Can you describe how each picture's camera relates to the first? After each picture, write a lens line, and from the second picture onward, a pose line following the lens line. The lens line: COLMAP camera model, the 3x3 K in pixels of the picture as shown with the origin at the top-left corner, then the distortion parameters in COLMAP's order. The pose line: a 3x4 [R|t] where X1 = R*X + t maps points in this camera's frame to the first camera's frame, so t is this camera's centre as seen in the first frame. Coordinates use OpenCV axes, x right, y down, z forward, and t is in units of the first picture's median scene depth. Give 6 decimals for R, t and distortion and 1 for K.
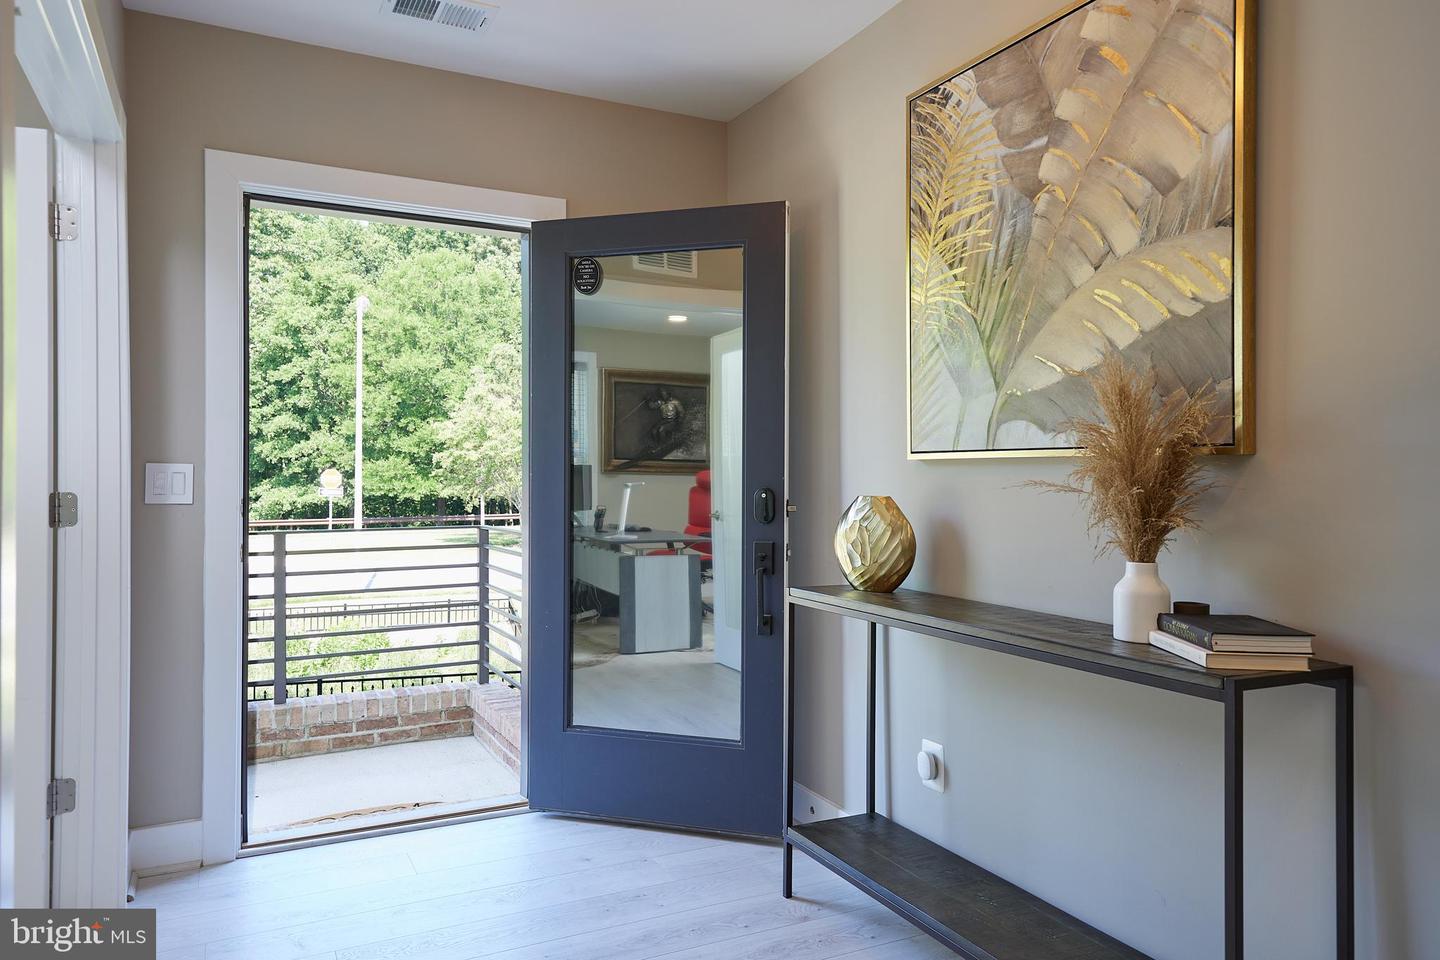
lens RADIAL K [[998.4, 0, 714.7], [0, 998.4, 479.9], [0, 0, 1]] dist [0.004961, 0.009692]
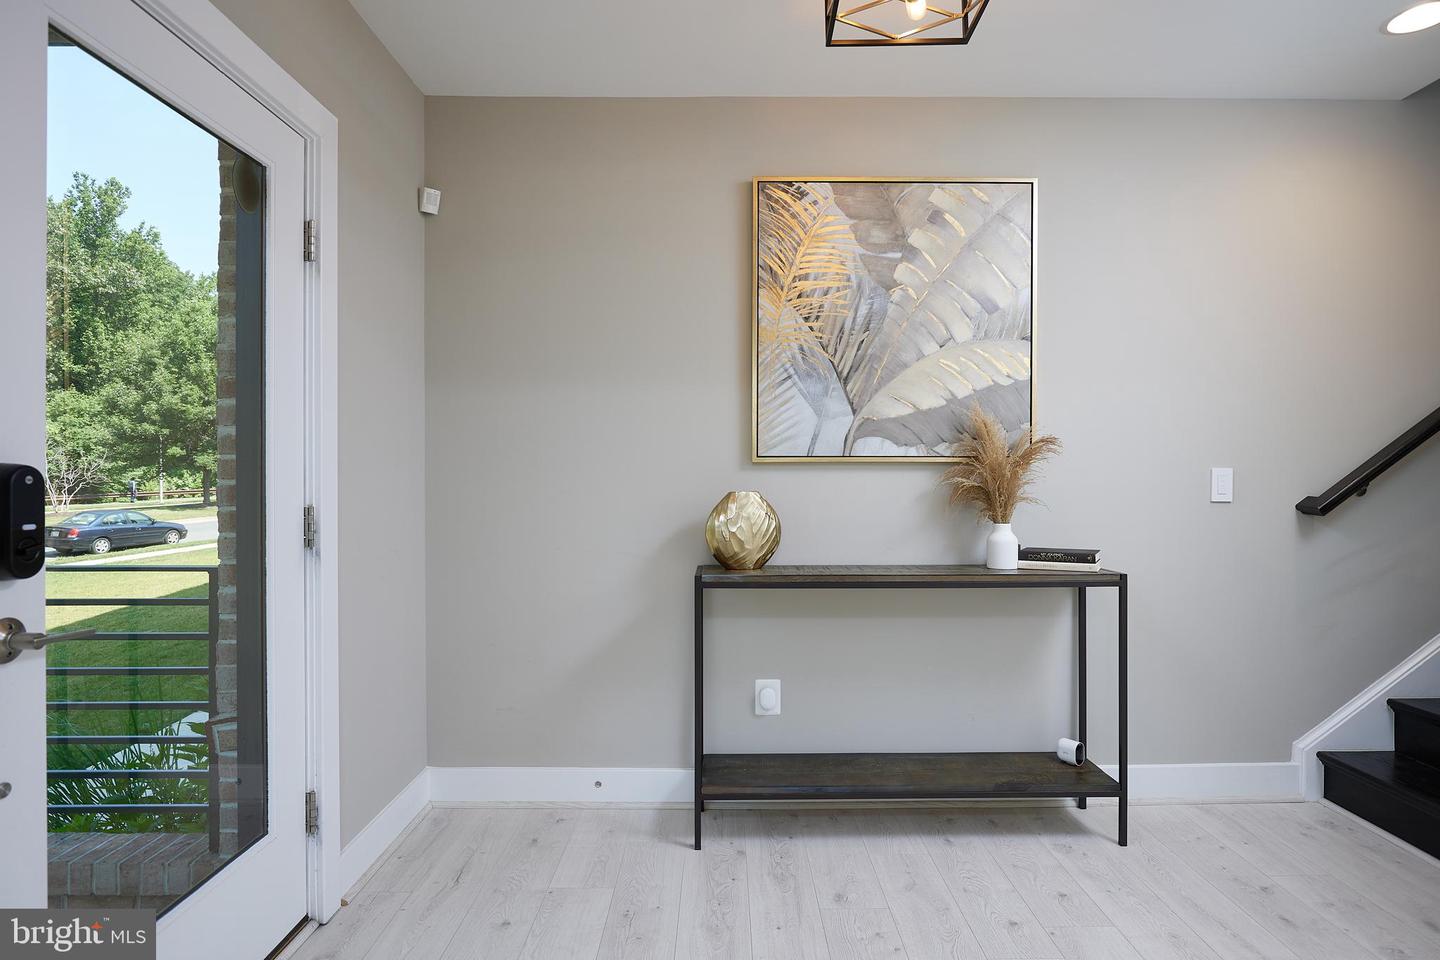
lens RADIAL K [[811.4, 0, 735.3], [0, 811.4, 459.7], [0, 0, 1]] dist [0.002849, 0.004193]
pose [[0.435287, 0.003930, 0.900283, -0.845290], [0.001734, 0.999985, -0.005204, -0.019152], [-0.900290, 0.003826, 0.435274, 0.645981]]
